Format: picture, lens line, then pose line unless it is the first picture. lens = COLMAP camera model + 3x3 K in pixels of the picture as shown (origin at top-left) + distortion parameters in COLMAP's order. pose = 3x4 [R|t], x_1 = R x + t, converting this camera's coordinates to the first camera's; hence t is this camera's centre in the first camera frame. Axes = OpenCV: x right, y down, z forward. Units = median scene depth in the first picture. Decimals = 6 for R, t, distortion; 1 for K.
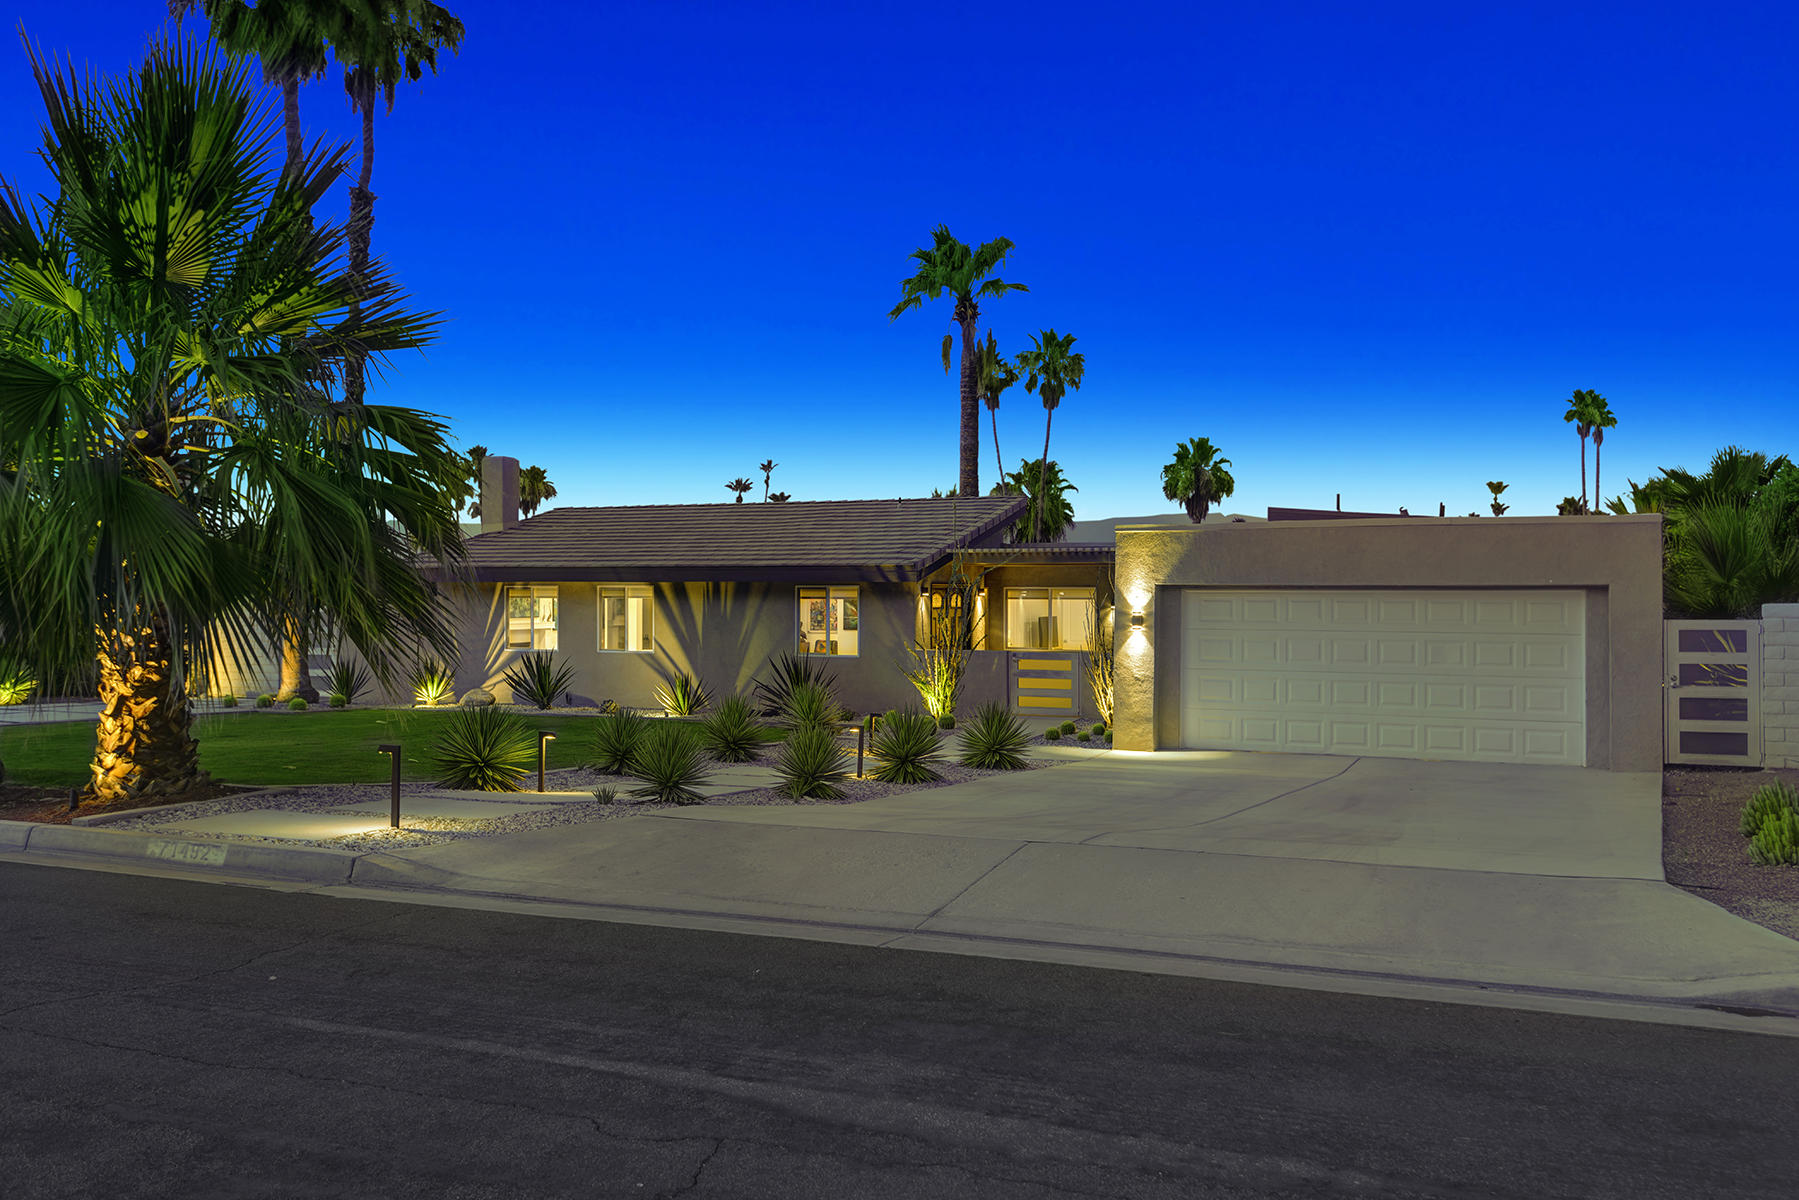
lens RADIAL K [[1573.6, 0, 899.5], [0, 1573.6, 600.0], [0, 0, 1]] dist [-0.000685, -0.000563]
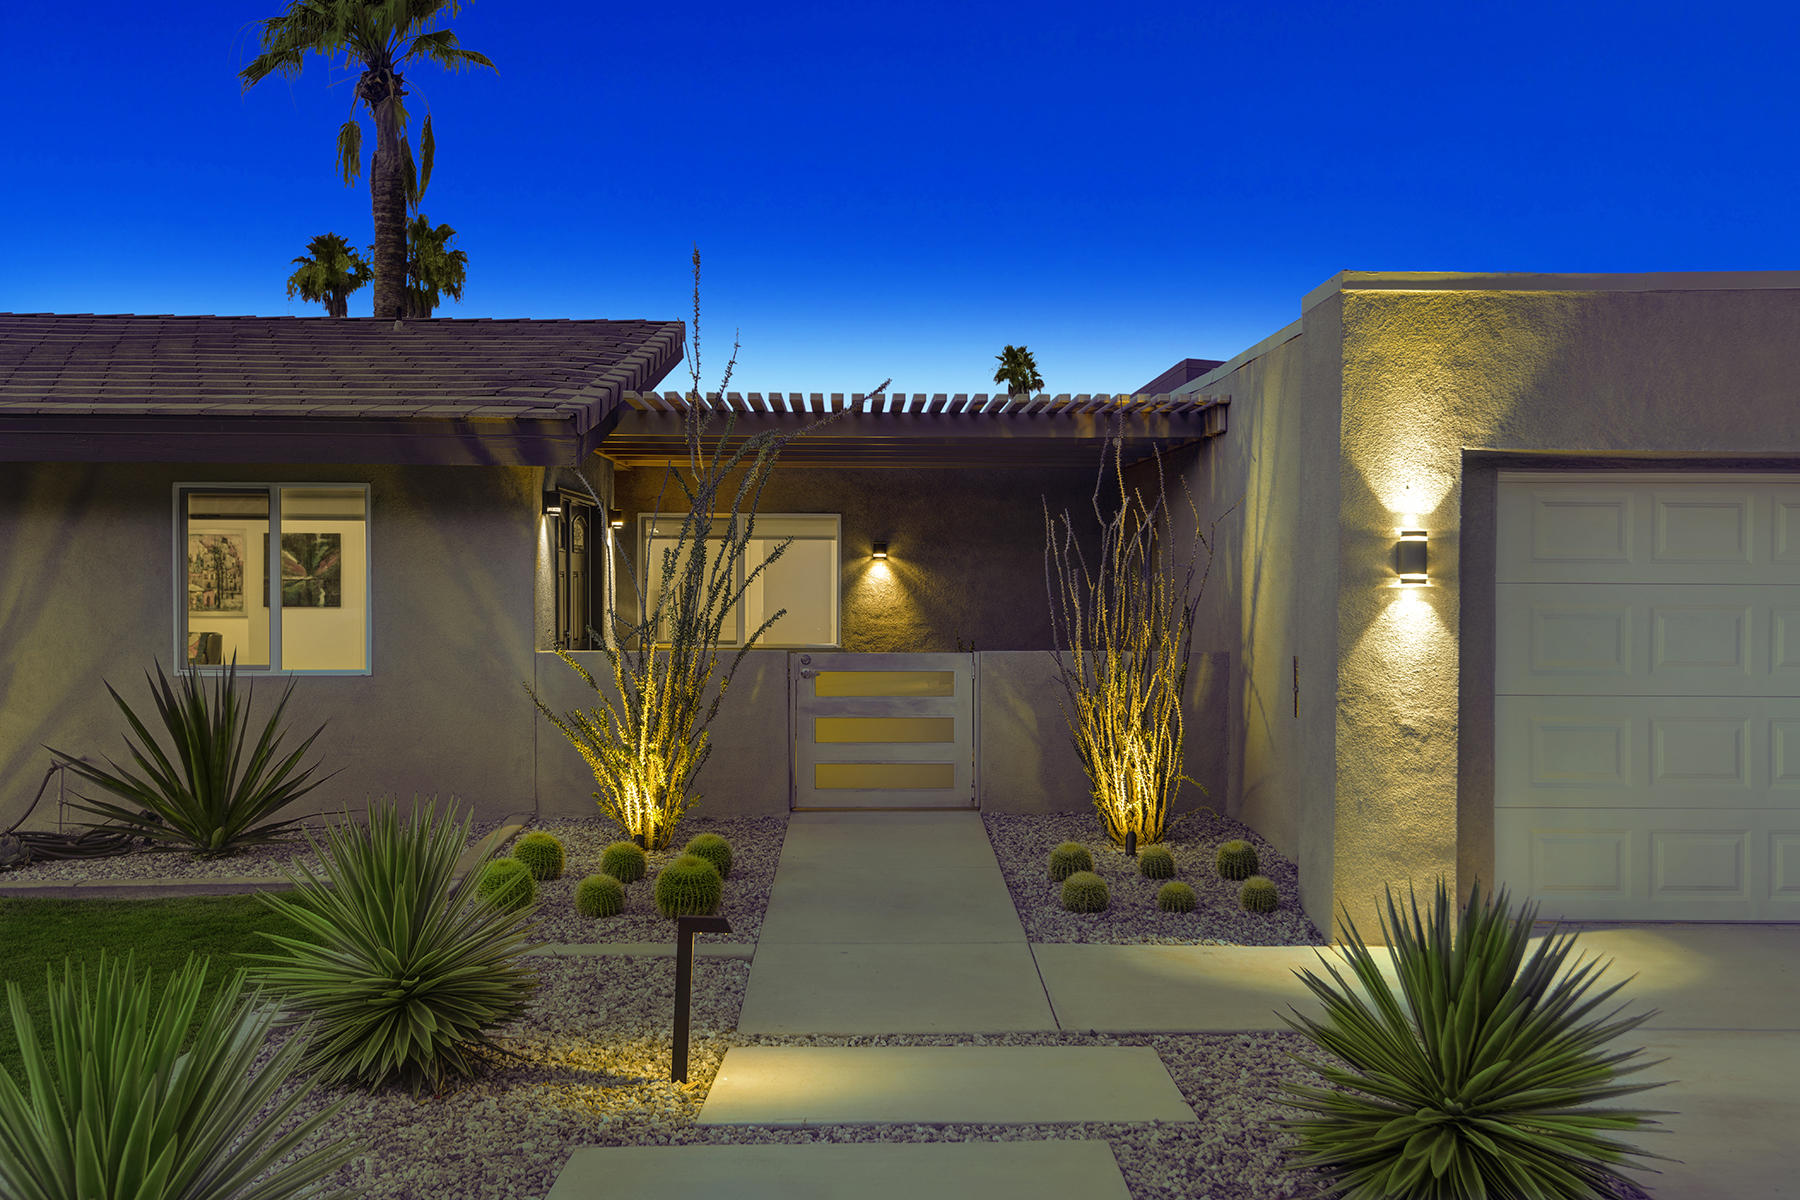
lens RADIAL K [[1581.4, 0, 900.0], [0, 1581.4, 600.0], [0, 0, 1]] dist [0.042362, -0.003663]
pose [[0.901290, -0.005739, 0.433177, -0.075495], [0.002119, 0.999959, 0.008840, 0.015291], [-0.433210, -0.007049, 0.901265, 0.601685]]
